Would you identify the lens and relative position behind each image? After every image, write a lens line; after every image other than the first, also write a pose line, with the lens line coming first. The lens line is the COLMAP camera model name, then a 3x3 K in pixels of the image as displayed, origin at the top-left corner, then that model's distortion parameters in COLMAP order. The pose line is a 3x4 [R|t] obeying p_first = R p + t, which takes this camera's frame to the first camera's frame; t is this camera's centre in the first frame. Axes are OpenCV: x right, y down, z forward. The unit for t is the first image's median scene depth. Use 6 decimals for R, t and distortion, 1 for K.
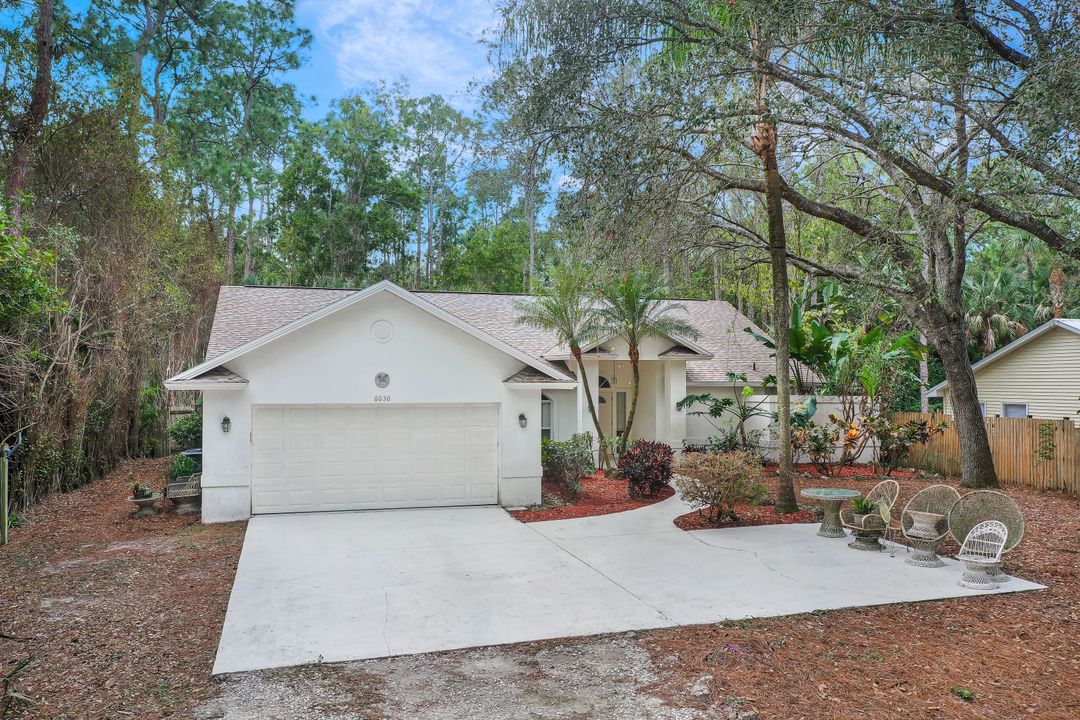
lens RADIAL K [[891.1, 0, 511.6], [0, 891.1, 360.6], [0, 0, 1]] dist [-0.005861, -0.001079]
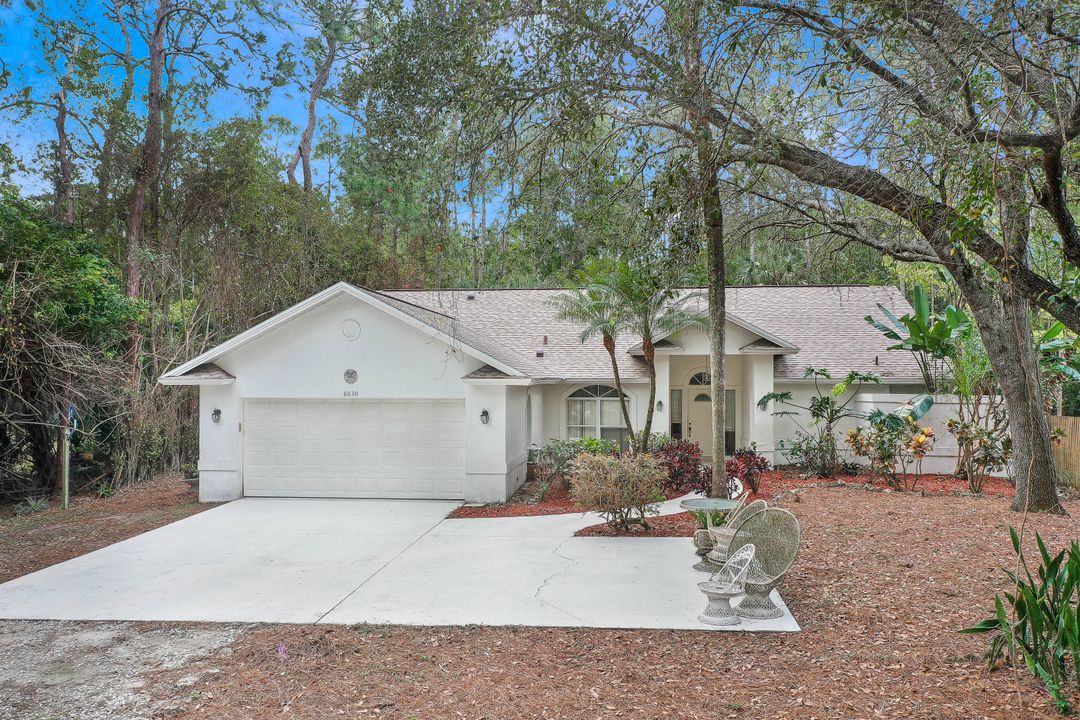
lens RADIAL K [[891.1, 0, 511.6], [0, 891.1, 360.6], [0, 0, 1]] dist [-0.005861, -0.001079]
pose [[0.921748, -0.007948, -0.387709, 0.475245], [0.009121, 0.999958, 0.001184, 0.004149], [0.387683, -0.004628, 0.921781, 0.107159]]
